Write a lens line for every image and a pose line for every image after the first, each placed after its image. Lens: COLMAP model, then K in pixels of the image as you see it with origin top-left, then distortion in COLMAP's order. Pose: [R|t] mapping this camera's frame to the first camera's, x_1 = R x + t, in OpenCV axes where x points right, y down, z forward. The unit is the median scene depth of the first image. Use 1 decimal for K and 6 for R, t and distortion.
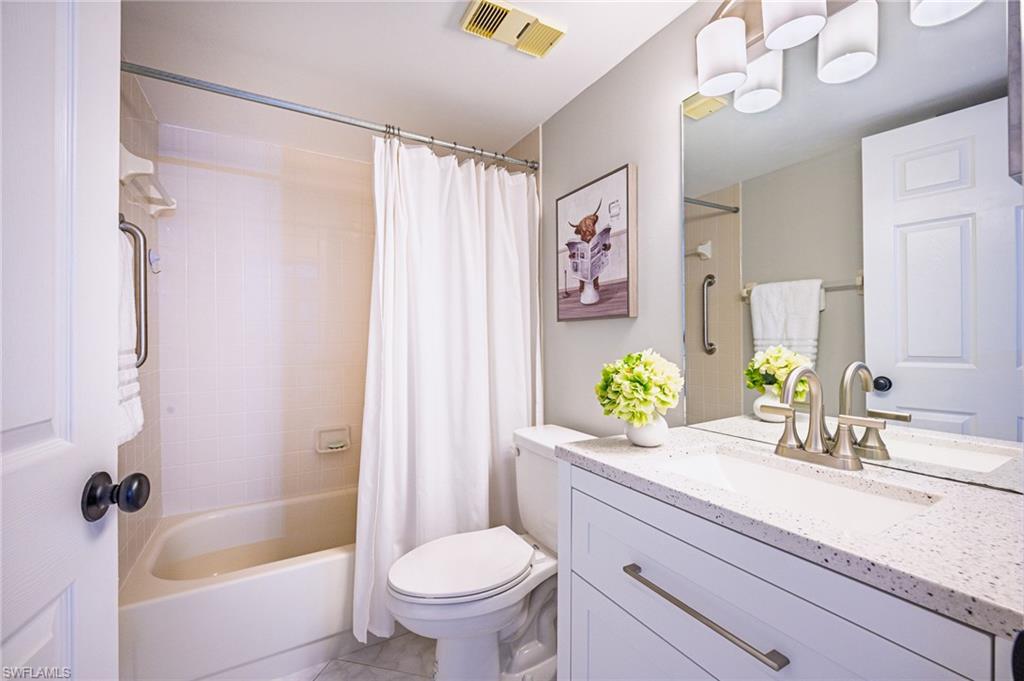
lens RADIAL K [[420.7, 0, 508.2], [0, 420.7, 338.7], [0, 0, 1]] dist [0.000463, -0.001721]
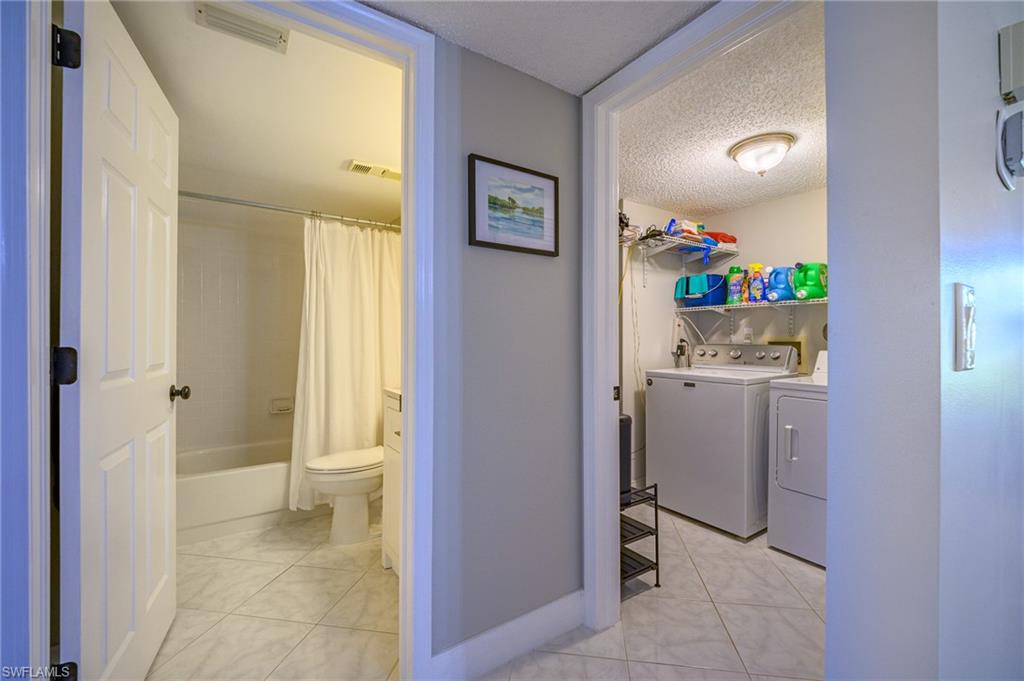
lens RADIAL K [[420.7, 0, 515.6], [0, 420.7, 338.2], [0, 0, 1]] dist [0.000463, -0.001721]
pose [[0.997043, 0.004176, 0.076735, 0.400224], [-0.003386, 0.999940, -0.010424, 0.022708], [-0.076774, 0.010133, 0.996997, -0.751986]]
